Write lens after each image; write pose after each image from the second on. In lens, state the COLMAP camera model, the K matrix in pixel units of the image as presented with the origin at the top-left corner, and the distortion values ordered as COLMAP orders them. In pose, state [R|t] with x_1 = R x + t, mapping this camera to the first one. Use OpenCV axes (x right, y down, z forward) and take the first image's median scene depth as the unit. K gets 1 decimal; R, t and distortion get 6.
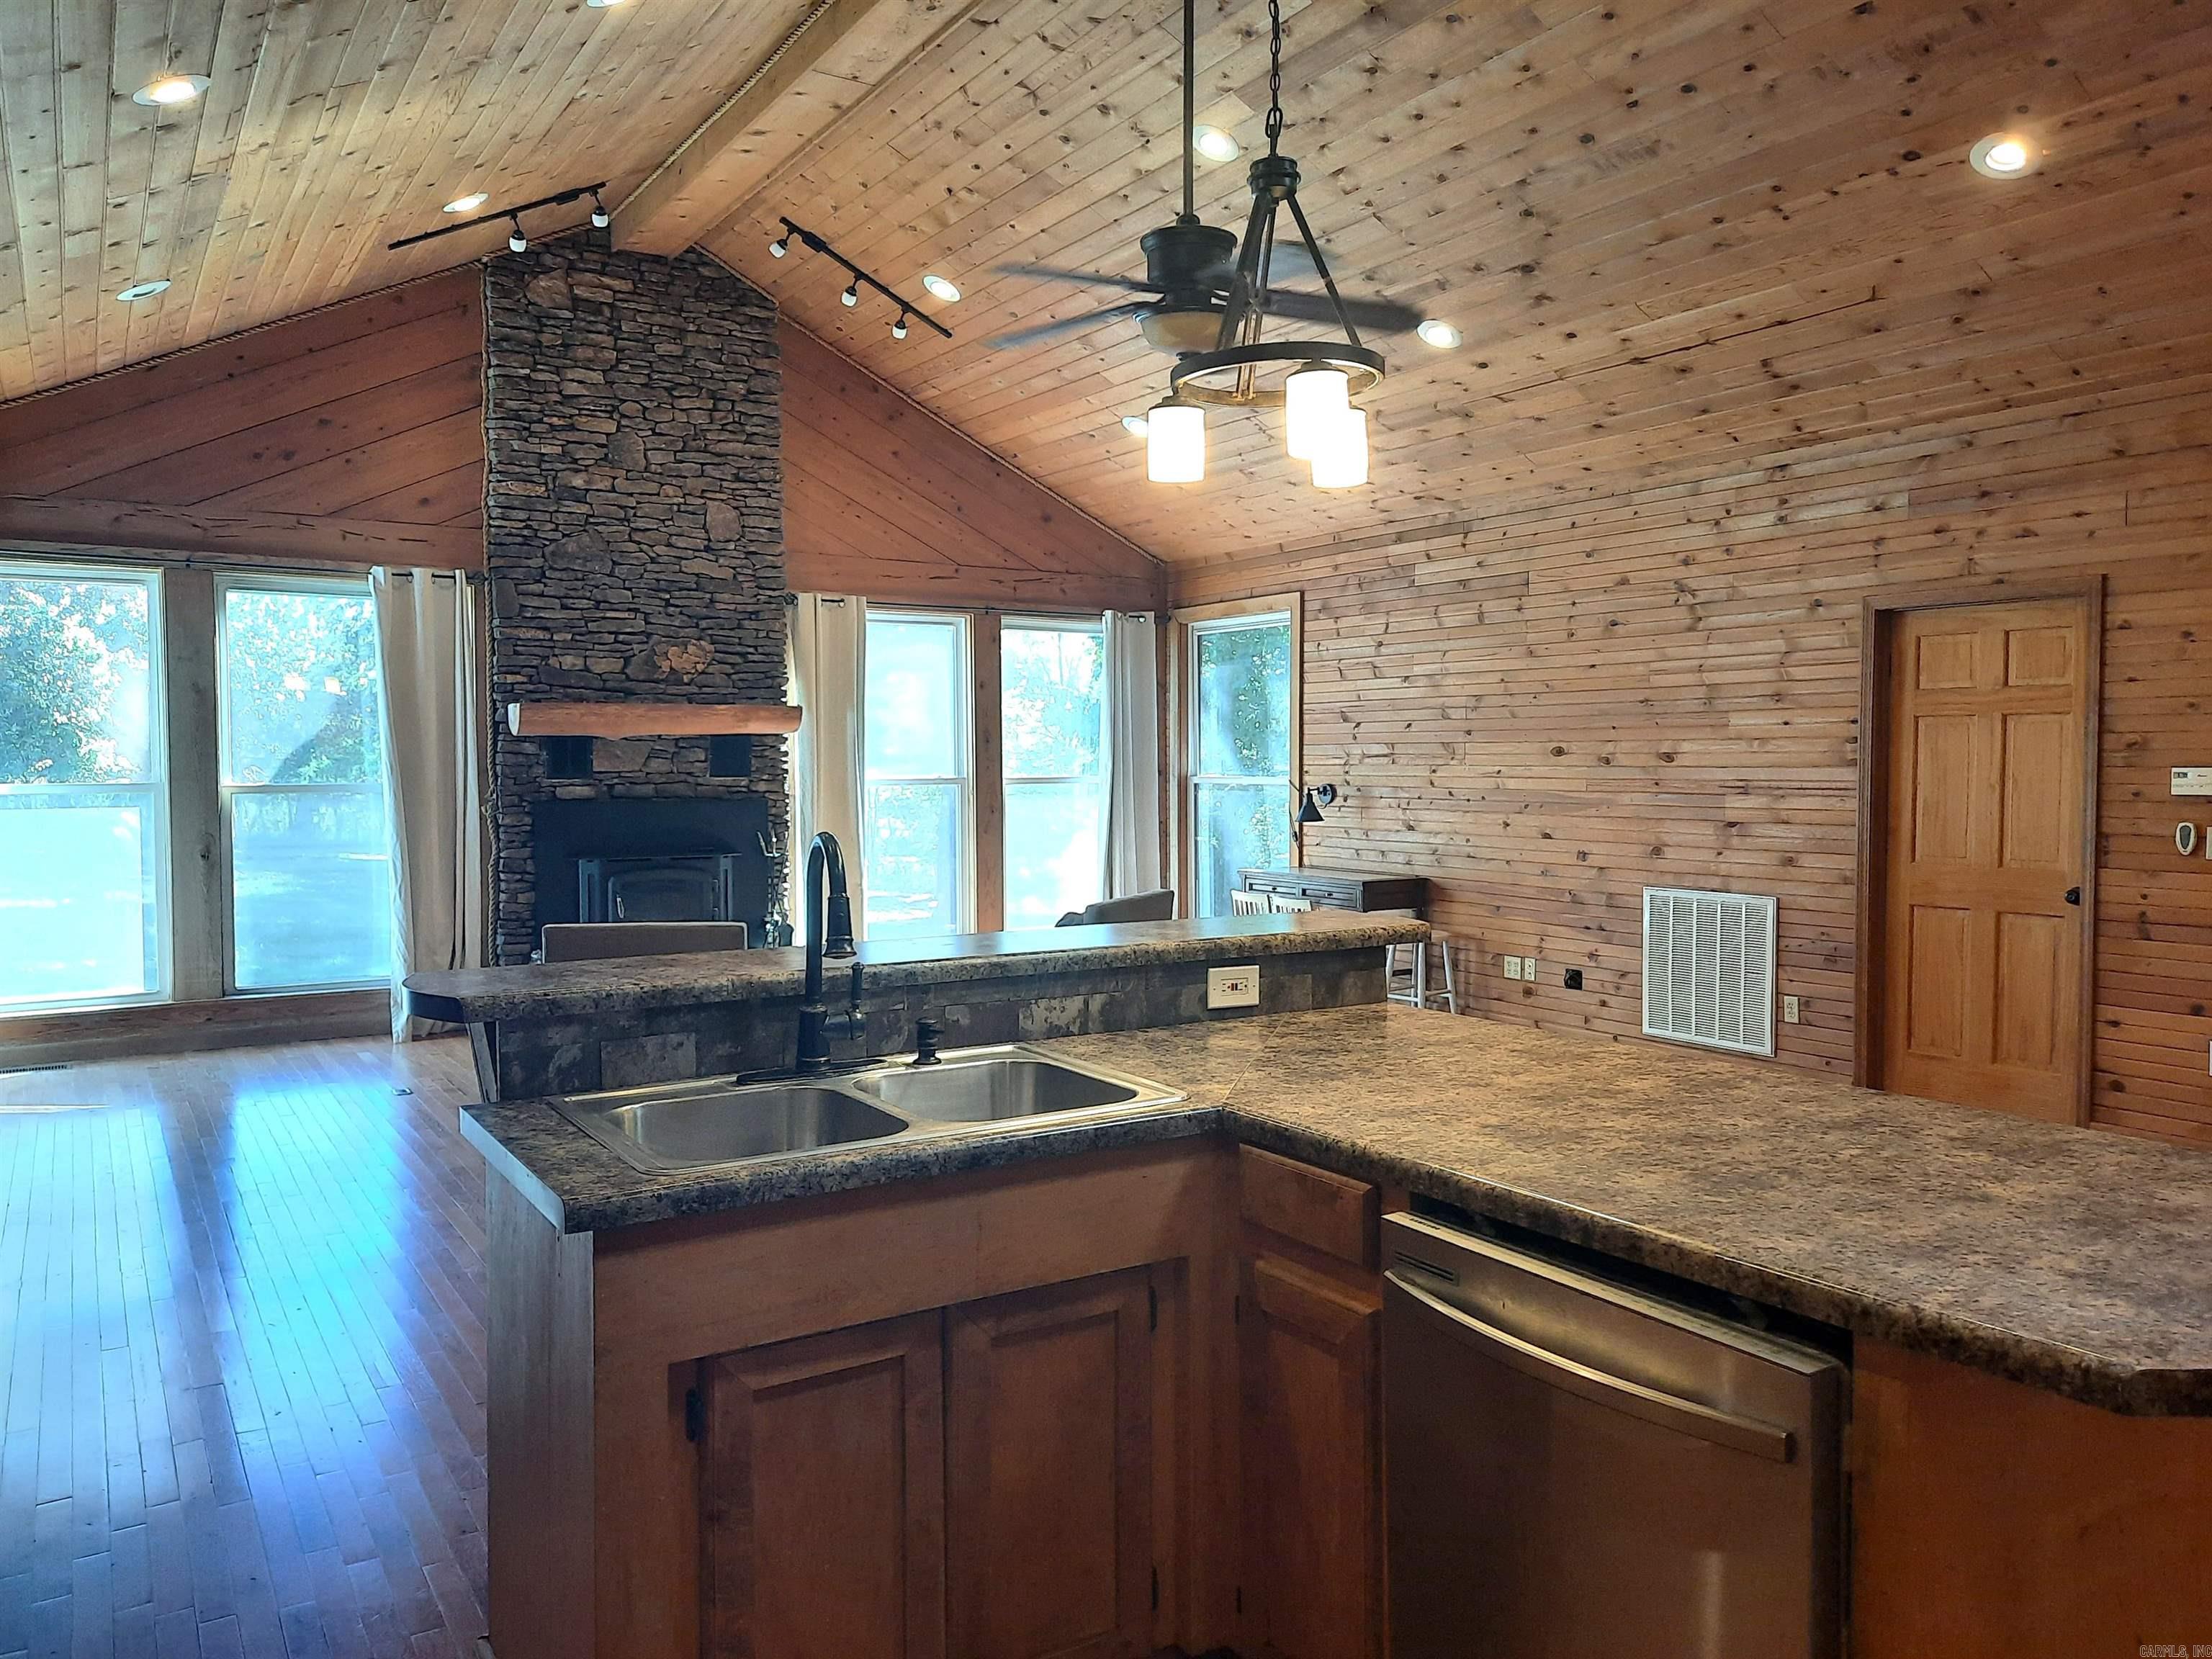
lens RADIAL K [[1609.3, 0, 1107.7], [0, 1609.3, 828.3], [0, 0, 1]] dist [0.058130, -0.005273]
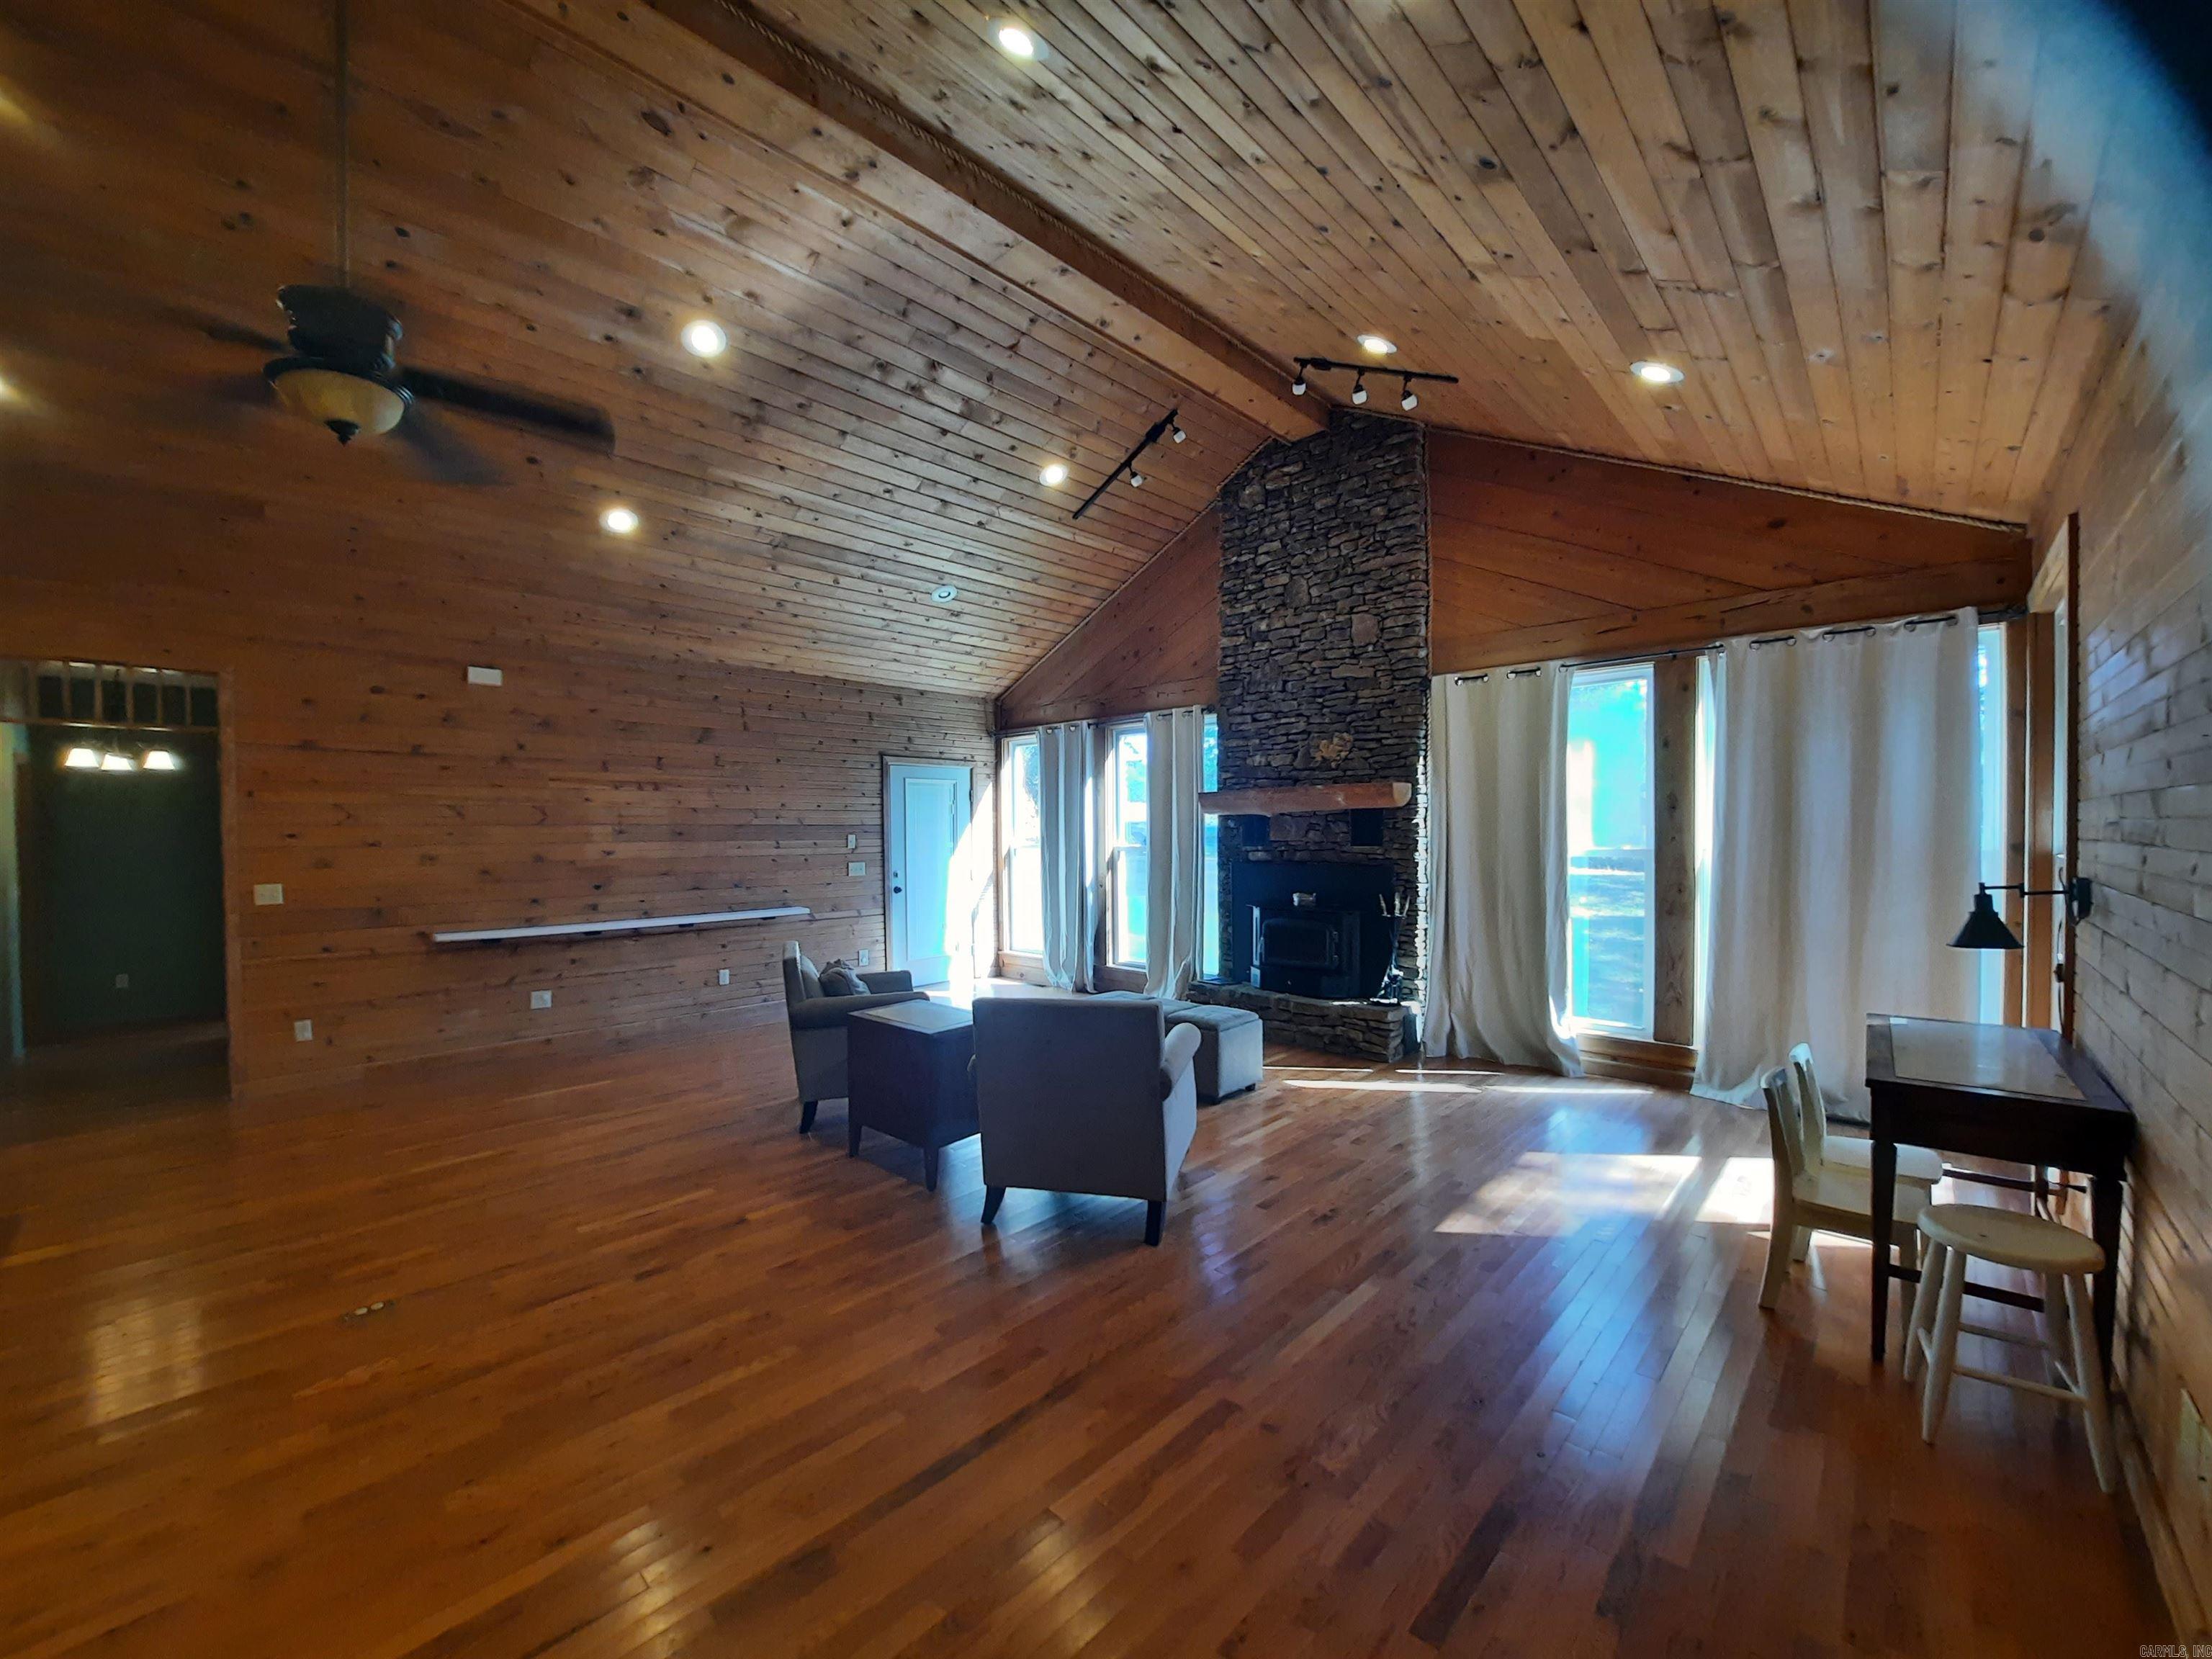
lens RADIAL K [[884.2, 0, 1107.5], [0, 884.2, 845.6], [0, 0, 1]] dist [-0.004475, -0.000221]
pose [[0.253848, 0.012237, -0.967167, 0.345107], [-0.037830, 0.999280, 0.002714, -0.027449], [0.966504, 0.035899, 0.254129, 0.674113]]
